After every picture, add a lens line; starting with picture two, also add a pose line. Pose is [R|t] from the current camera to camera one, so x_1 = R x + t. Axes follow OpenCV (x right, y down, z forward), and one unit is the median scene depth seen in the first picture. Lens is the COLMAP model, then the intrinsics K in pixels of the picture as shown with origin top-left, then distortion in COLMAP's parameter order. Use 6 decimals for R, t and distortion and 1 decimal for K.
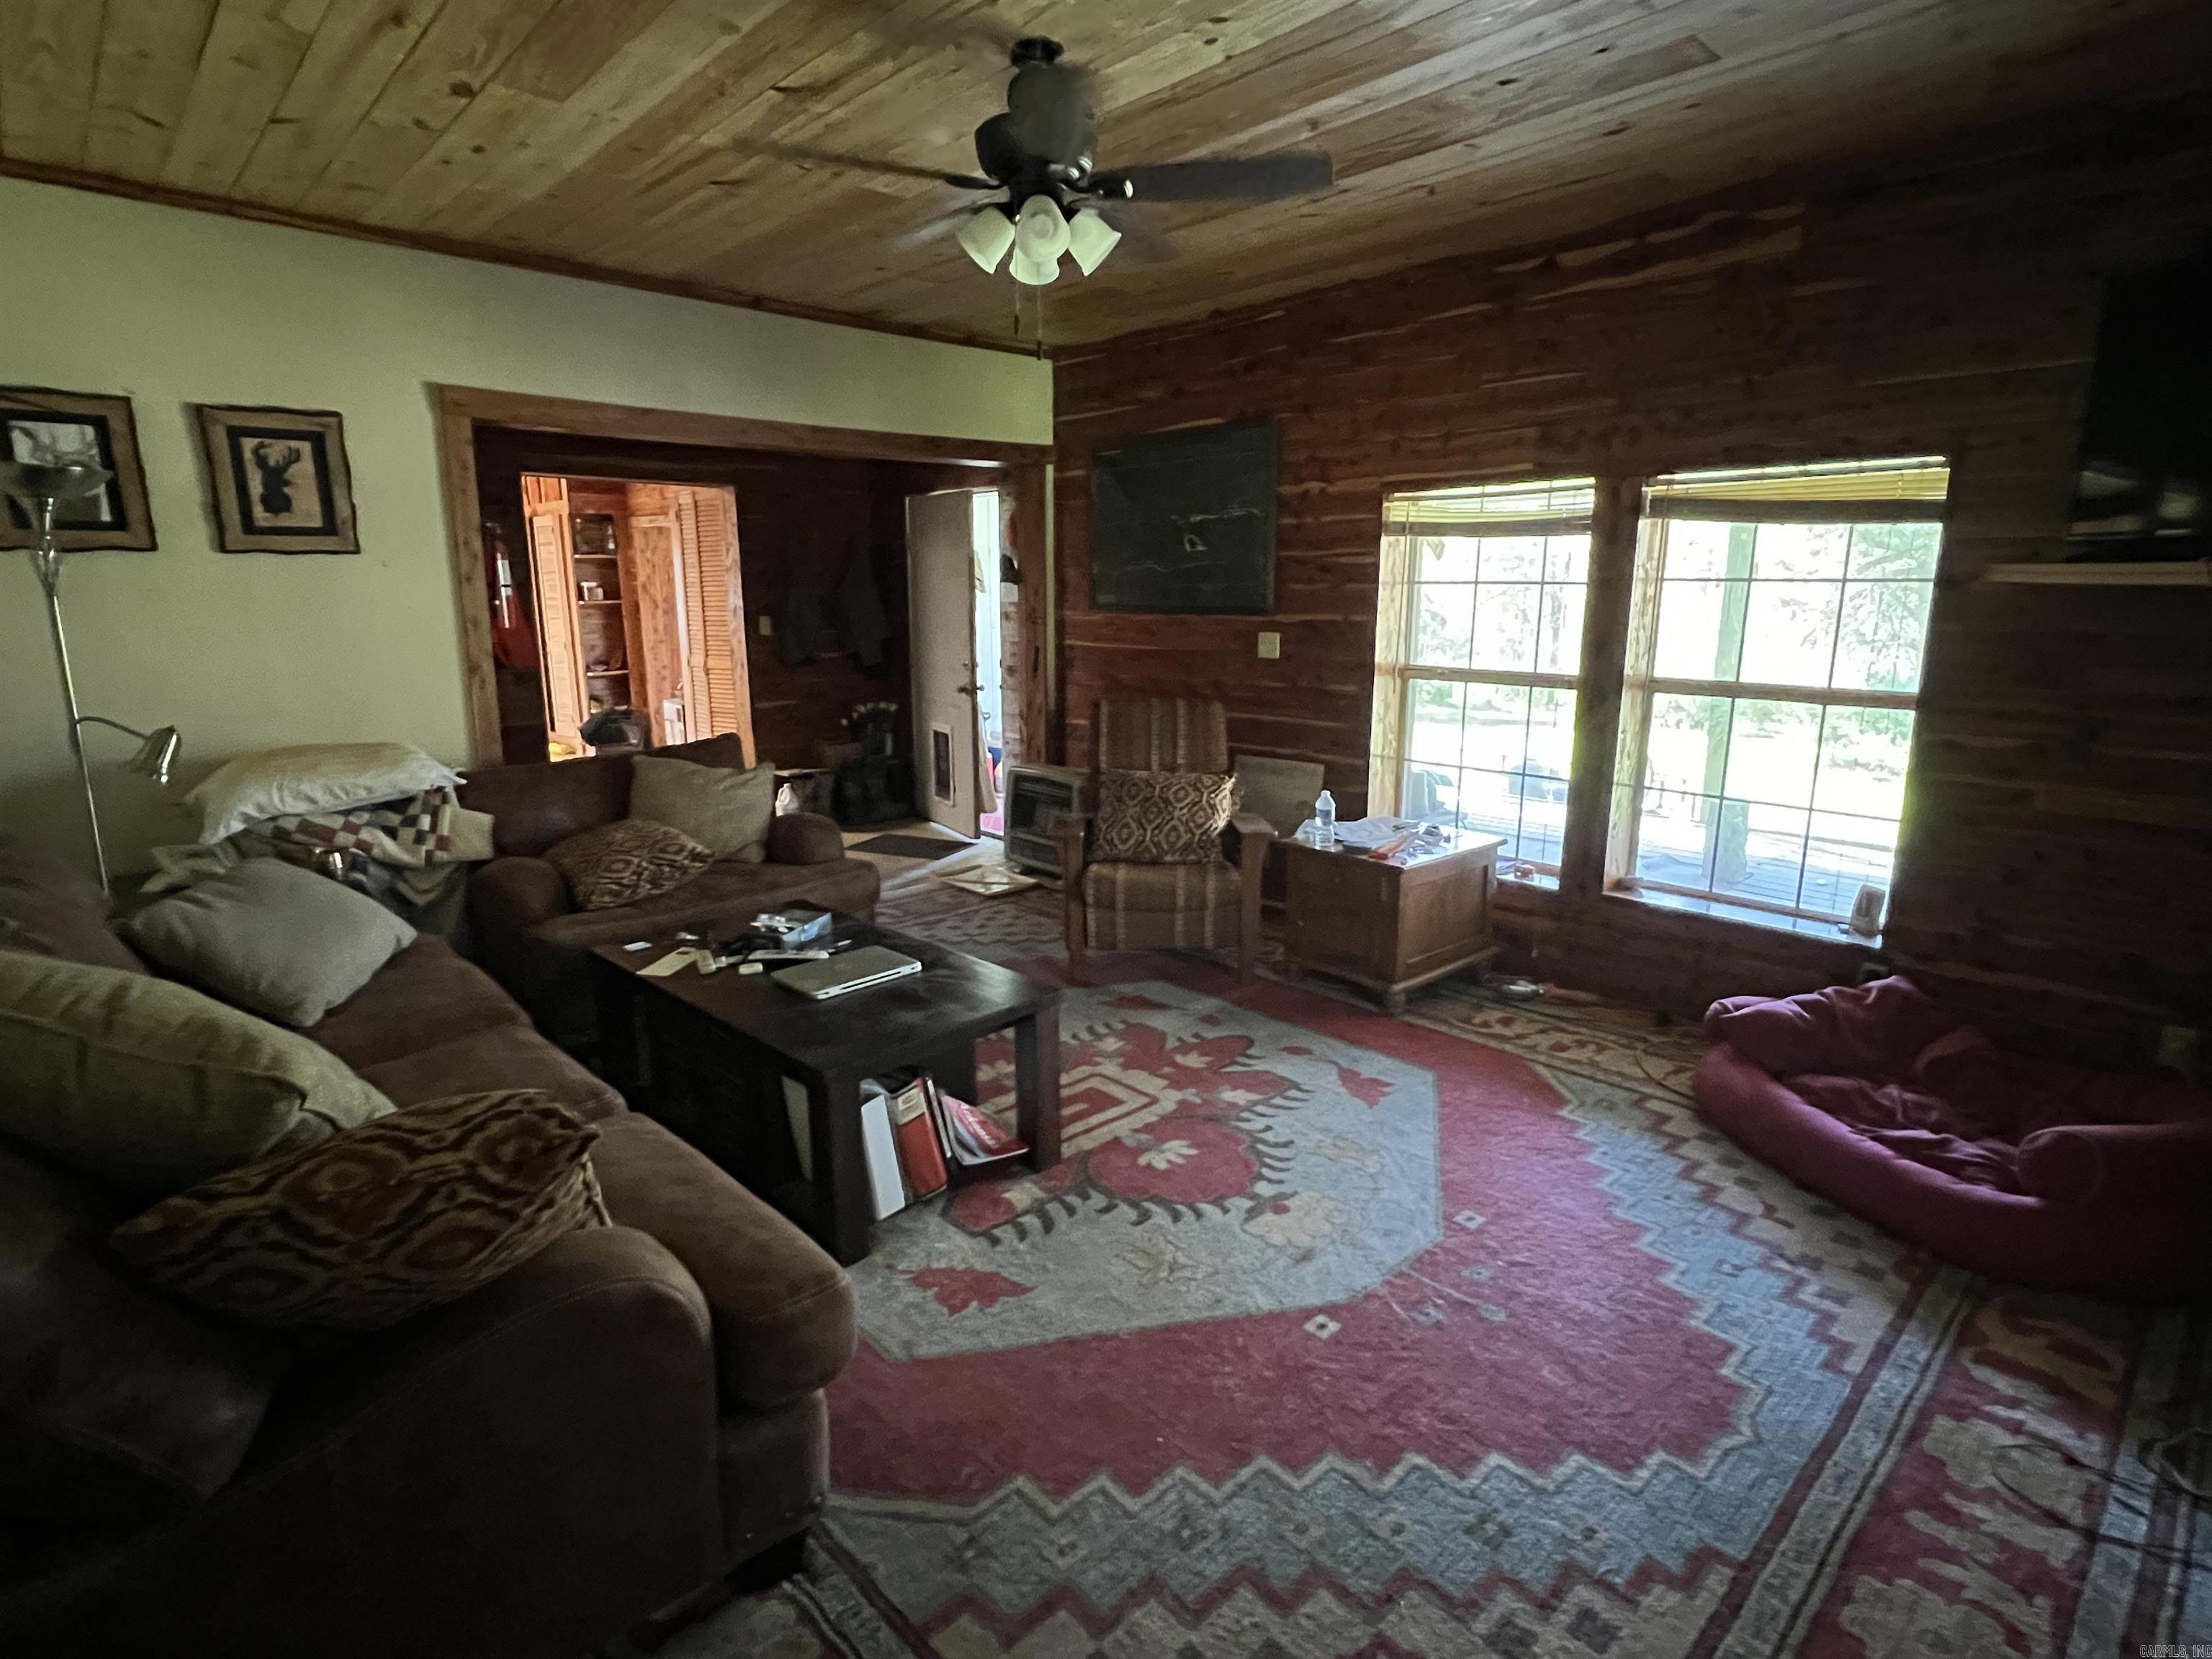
lens RADIAL K [[1131.2, 0, 1101.8], [0, 1131.2, 832.9], [0, 0, 1]] dist [0.002599, -0.001653]
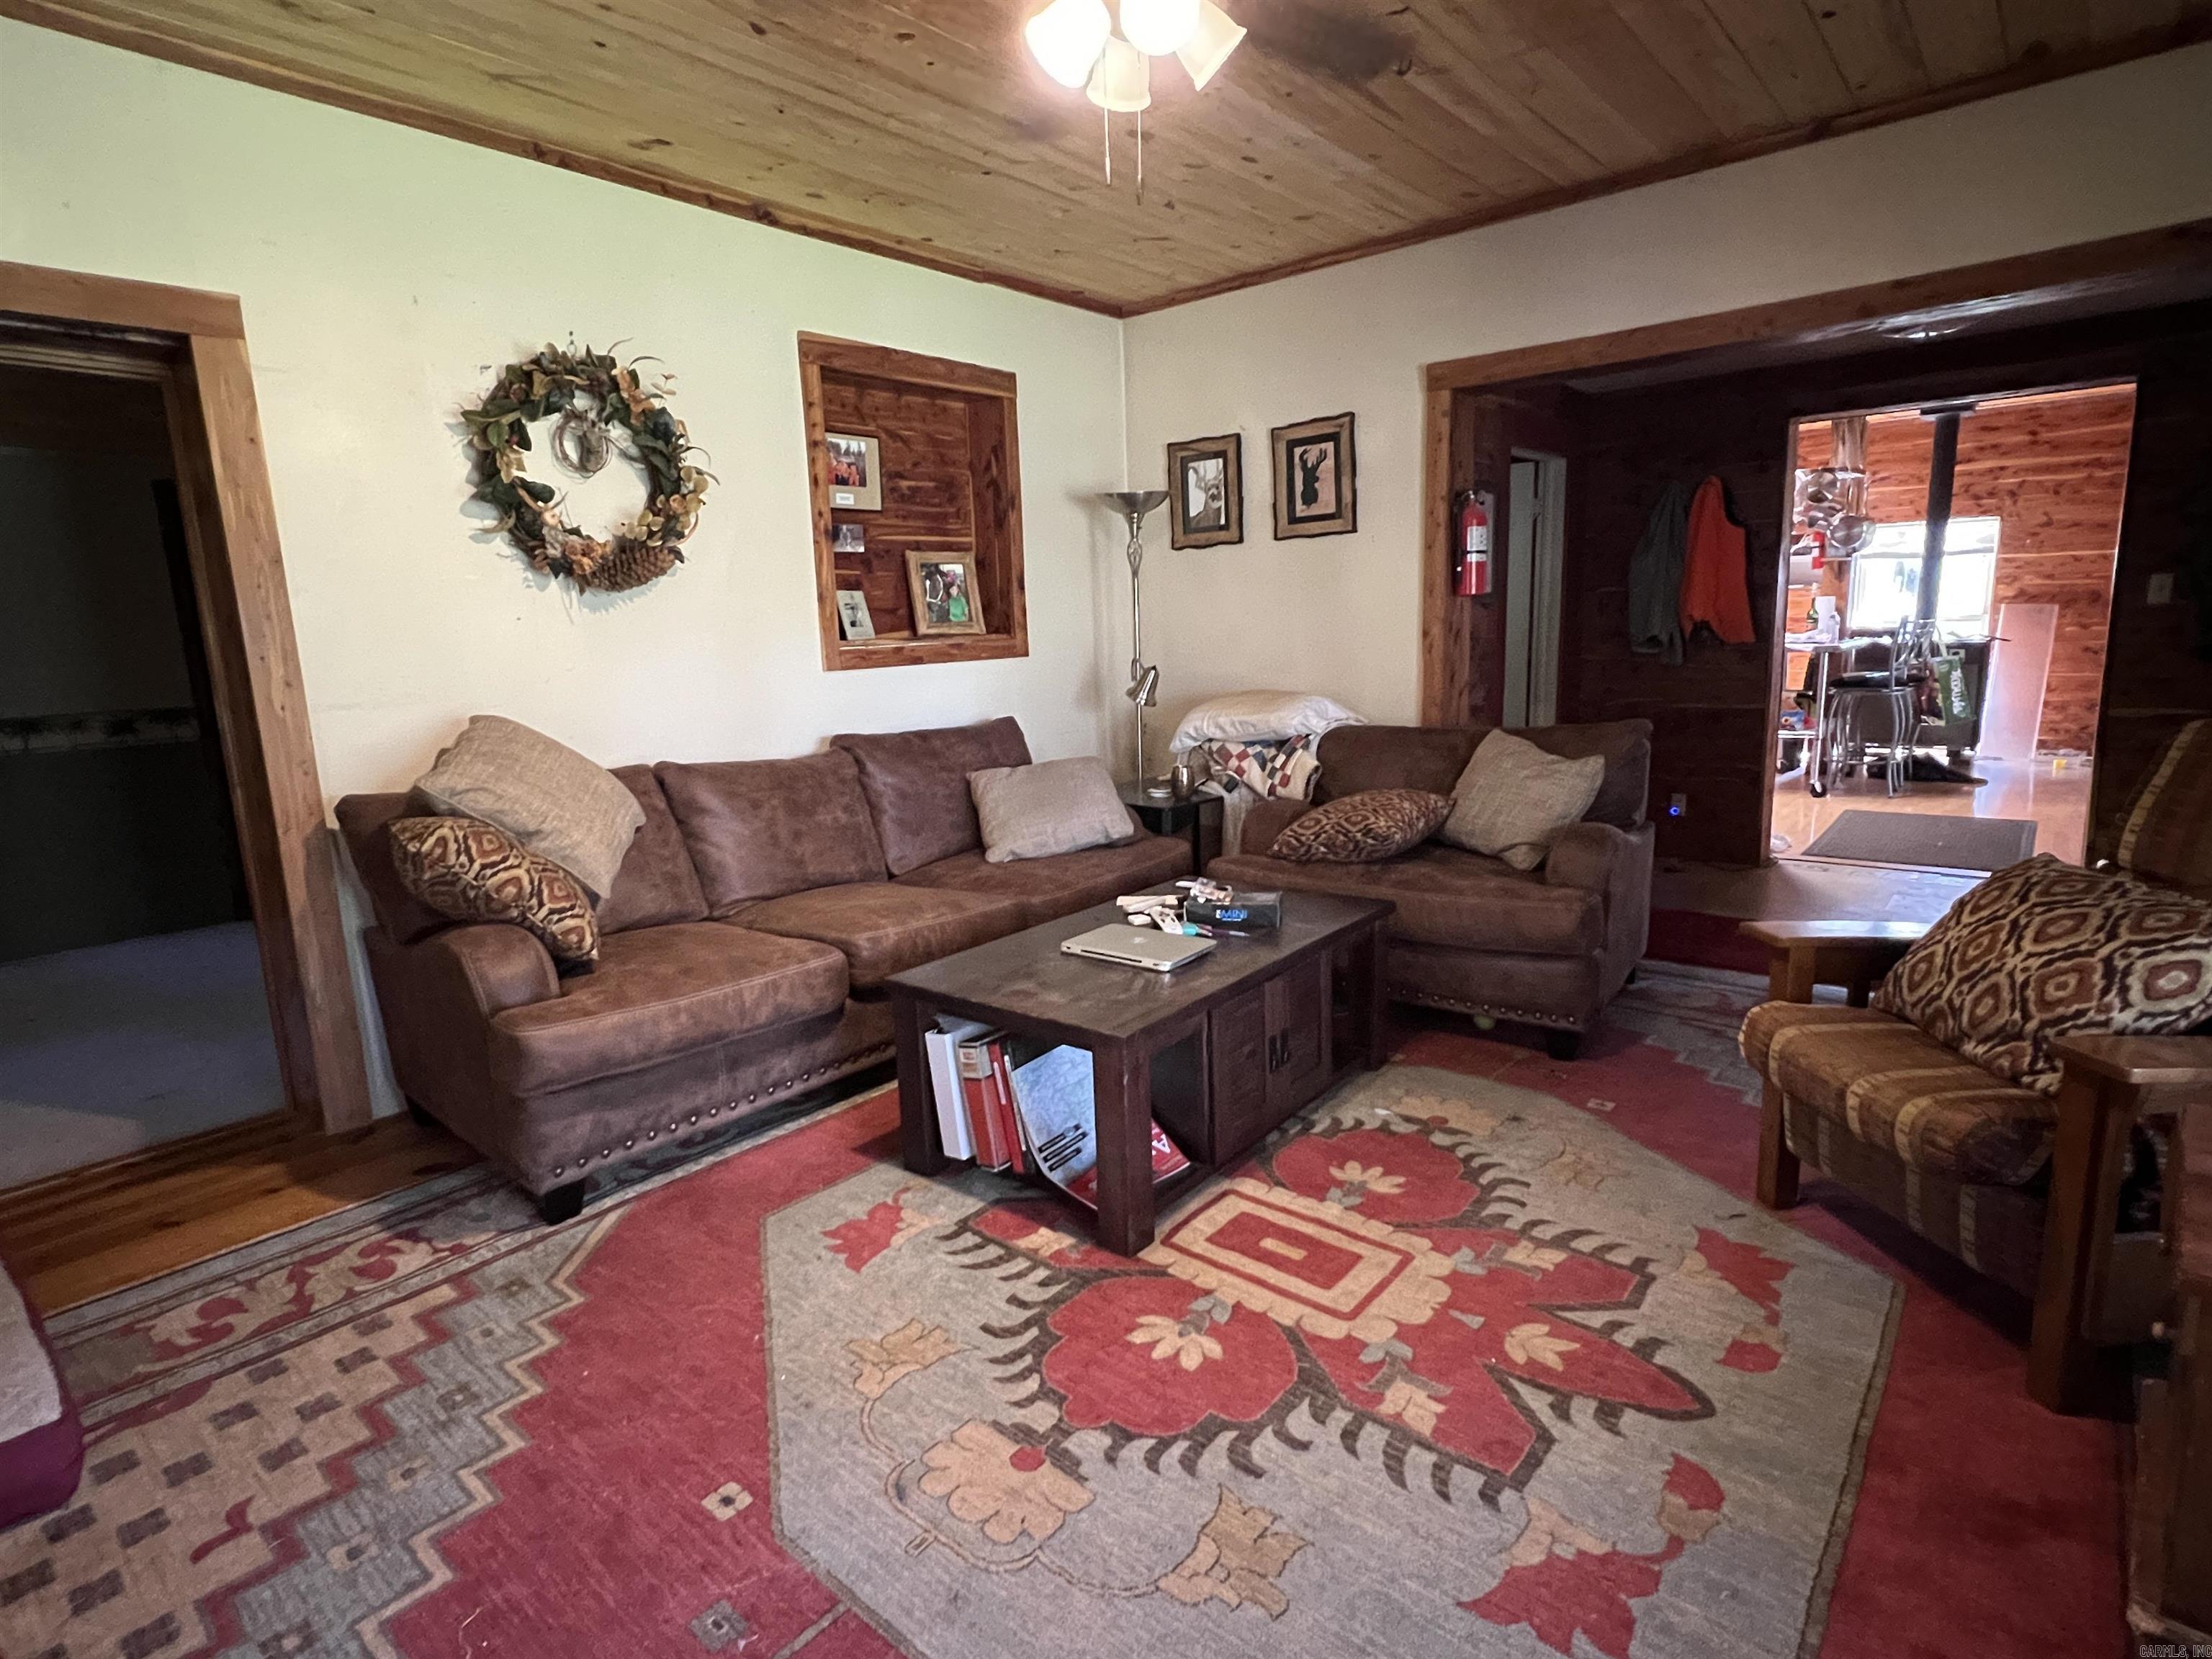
lens RADIAL K [[1131.2, 0, 1102.8], [0, 1131.2, 831.4], [0, 0, 1]] dist [0.002599, -0.001653]
pose [[0.111218, 0.176329, -0.978028, 0.570382], [-0.173796, 0.972419, 0.155554, -0.093112], [0.978481, 0.152677, 0.138796, 0.709182]]
